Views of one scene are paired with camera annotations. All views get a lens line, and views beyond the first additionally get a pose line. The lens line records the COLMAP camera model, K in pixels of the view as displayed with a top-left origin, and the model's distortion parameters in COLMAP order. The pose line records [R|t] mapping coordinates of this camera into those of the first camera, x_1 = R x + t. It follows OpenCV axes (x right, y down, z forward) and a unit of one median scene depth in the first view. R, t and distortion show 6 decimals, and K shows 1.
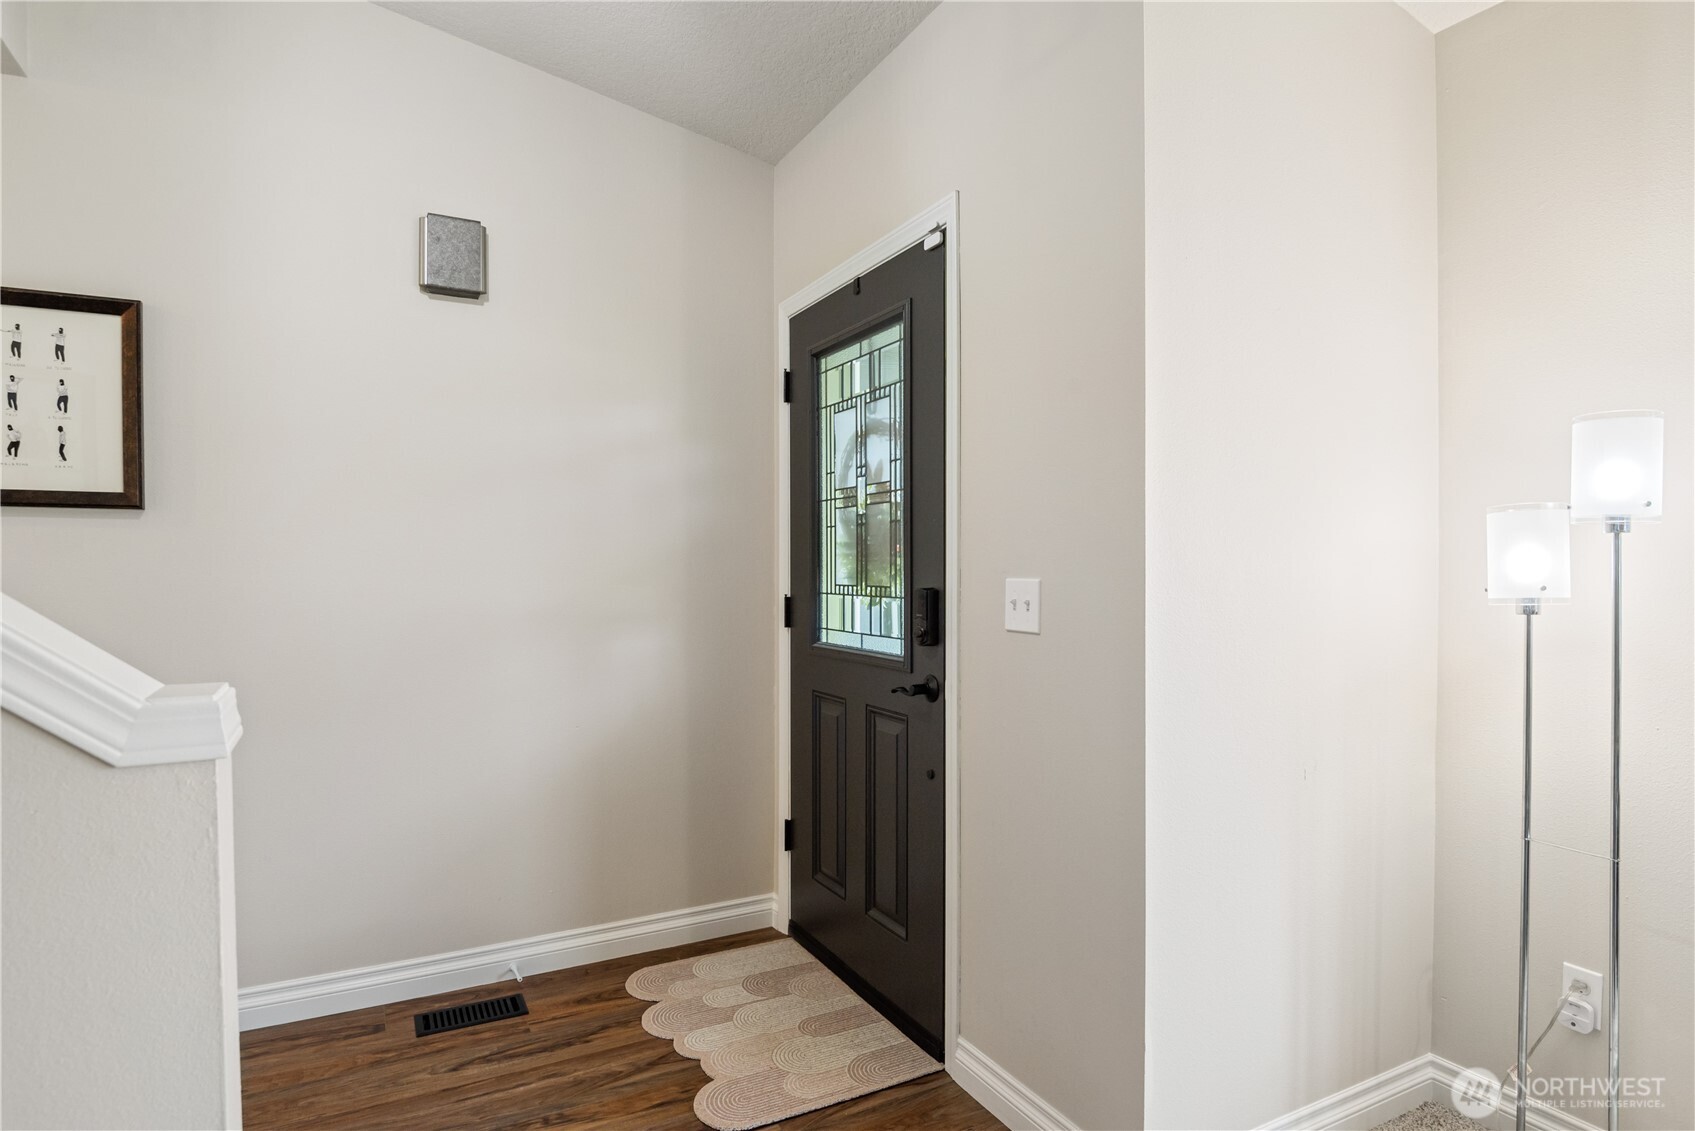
lens RADIAL K [[910.9, 0, 842.1], [0, 910.9, 570.8], [0, 0, 1]] dist [-0.023862, -0.002275]
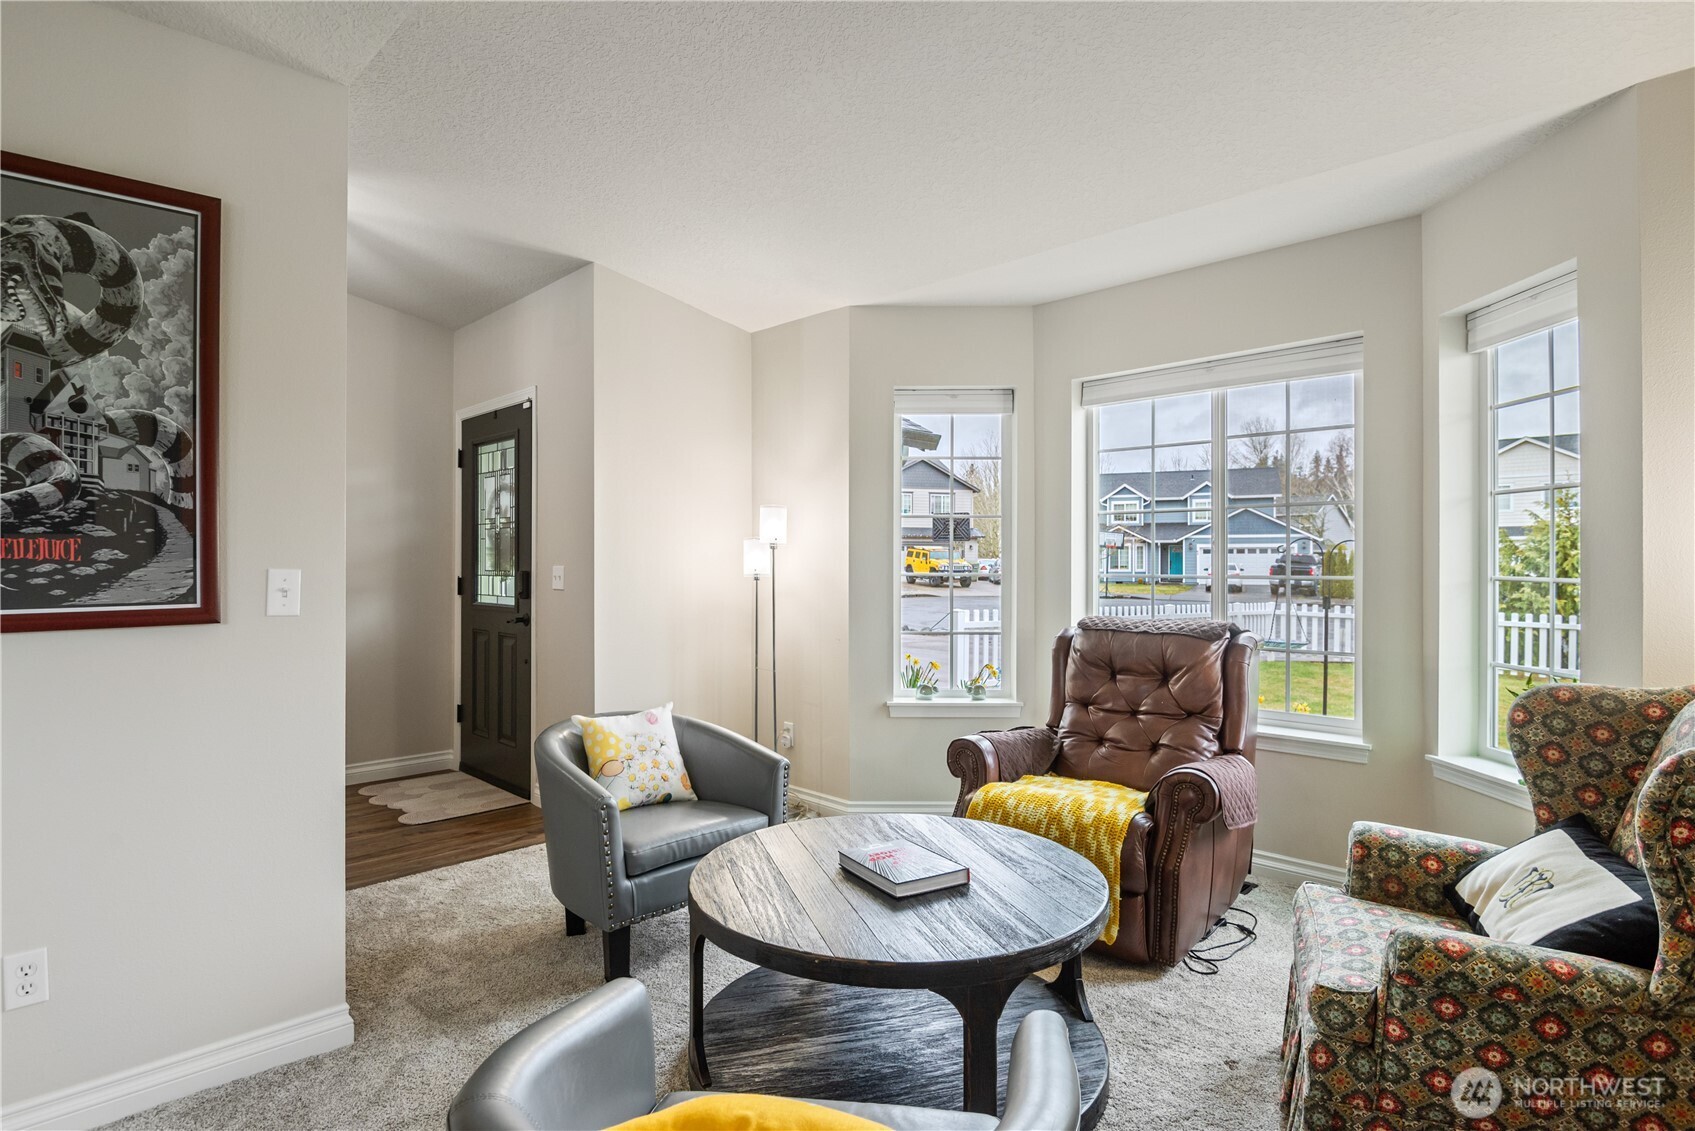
lens RADIAL K [[910.9, 0, 856.5], [0, 910.9, 559.5], [0, 0, 1]] dist [-0.023862, -0.002275]
pose [[0.956320, 0.006752, 0.292243, 0.182068], [-0.003900, 0.999939, -0.010341, 0.009792], [-0.292295, 0.008749, 0.956288, -1.016986]]
